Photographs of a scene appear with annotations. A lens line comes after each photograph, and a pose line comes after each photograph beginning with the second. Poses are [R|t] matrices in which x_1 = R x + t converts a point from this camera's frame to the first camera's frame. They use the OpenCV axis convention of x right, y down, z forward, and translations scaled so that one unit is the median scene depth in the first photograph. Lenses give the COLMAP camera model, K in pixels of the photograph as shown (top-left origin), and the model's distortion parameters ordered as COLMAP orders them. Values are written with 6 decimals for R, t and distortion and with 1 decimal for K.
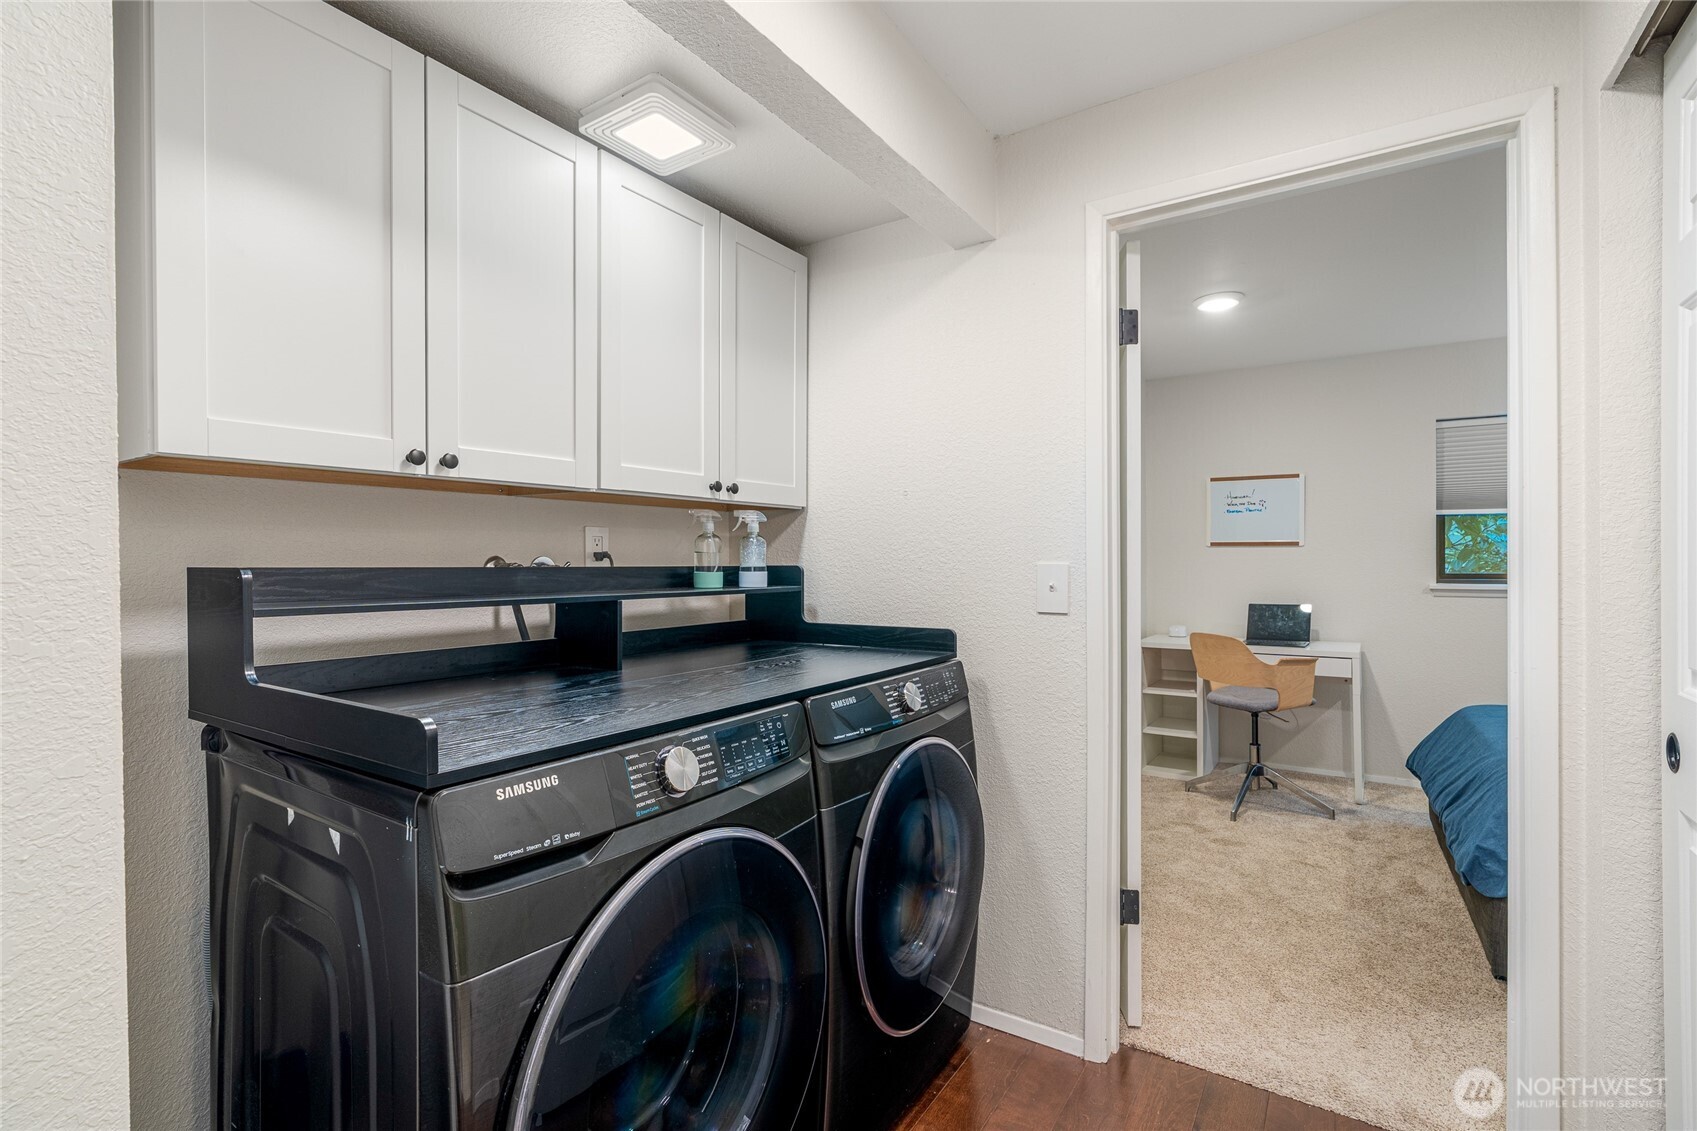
lens RADIAL K [[776.1, 0, 848.2], [0, 776.1, 565.1], [0, 0, 1]] dist [-0.007202, 0.001904]
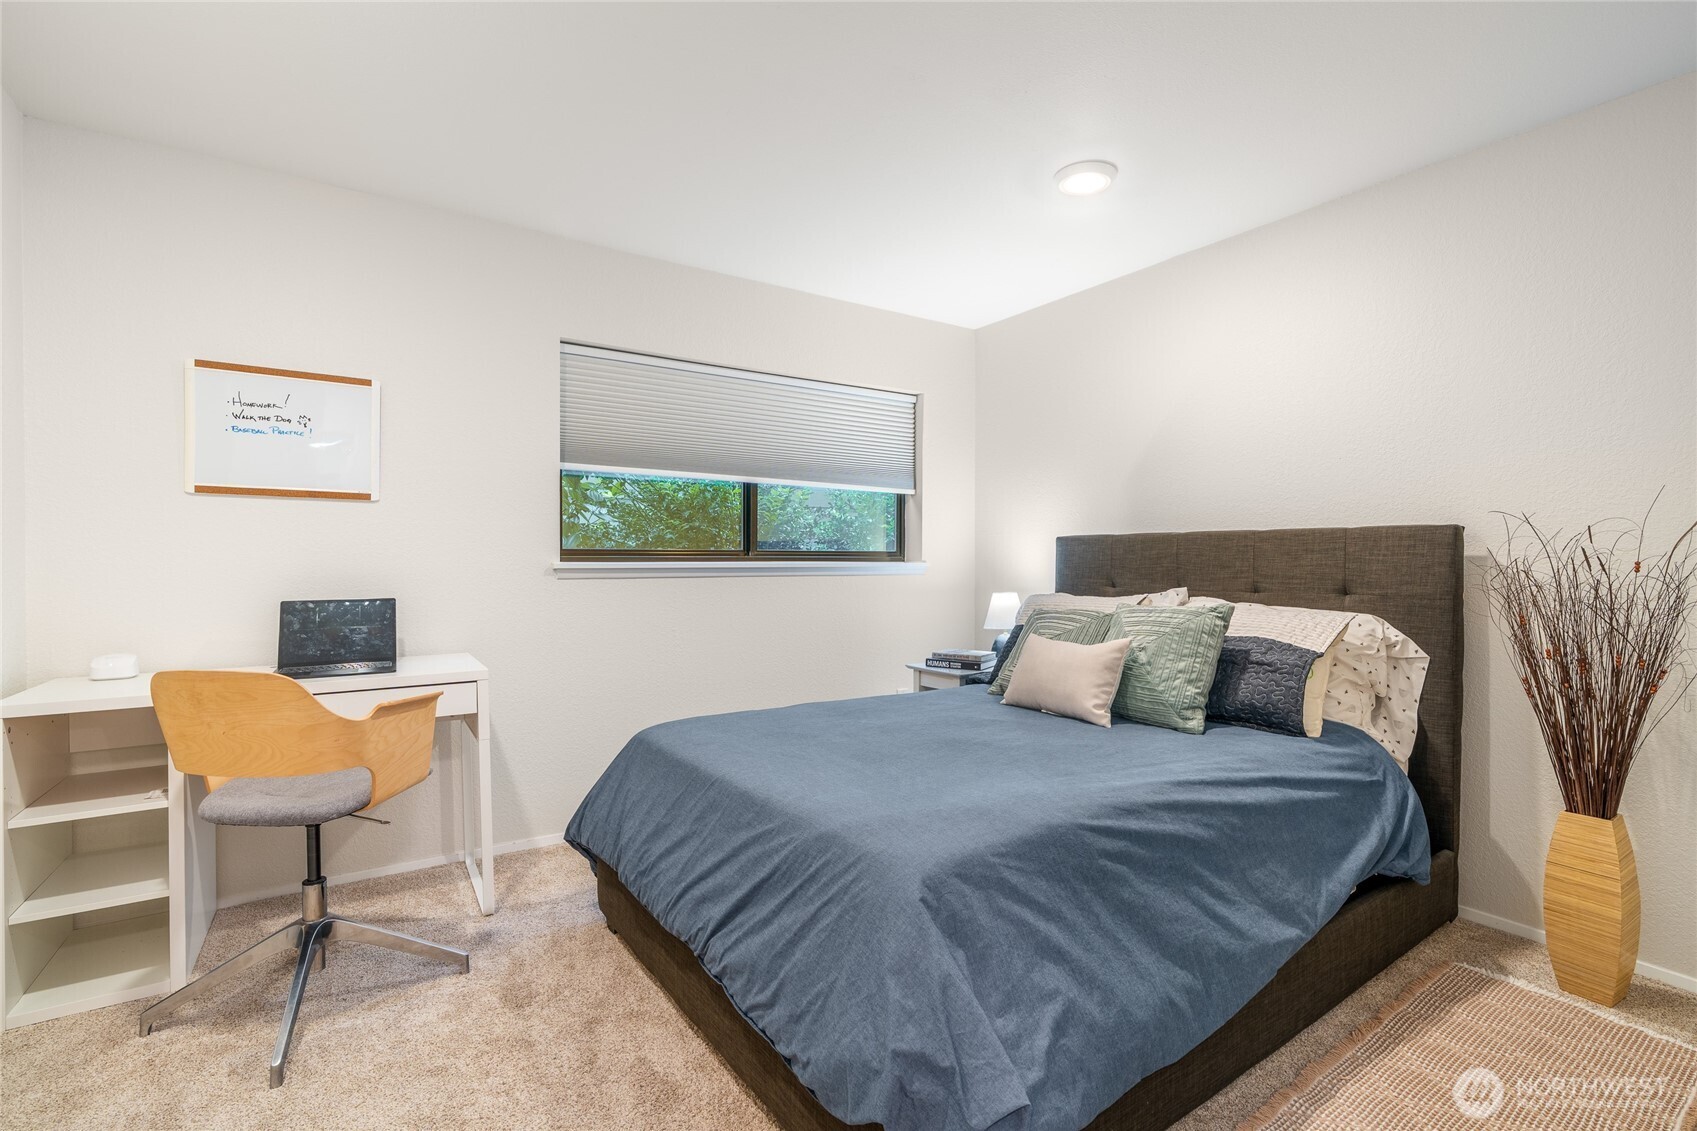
lens RADIAL K [[776.1, 0, 853.7], [0, 776.1, 567.1], [0, 0, 1]] dist [-0.007202, 0.001904]
pose [[0.394094, -0.002122, 0.919068, 0.198460], [0.003173, 0.999995, 0.000948, 0.030032], [-0.919065, 0.002543, 0.394098, 0.466607]]
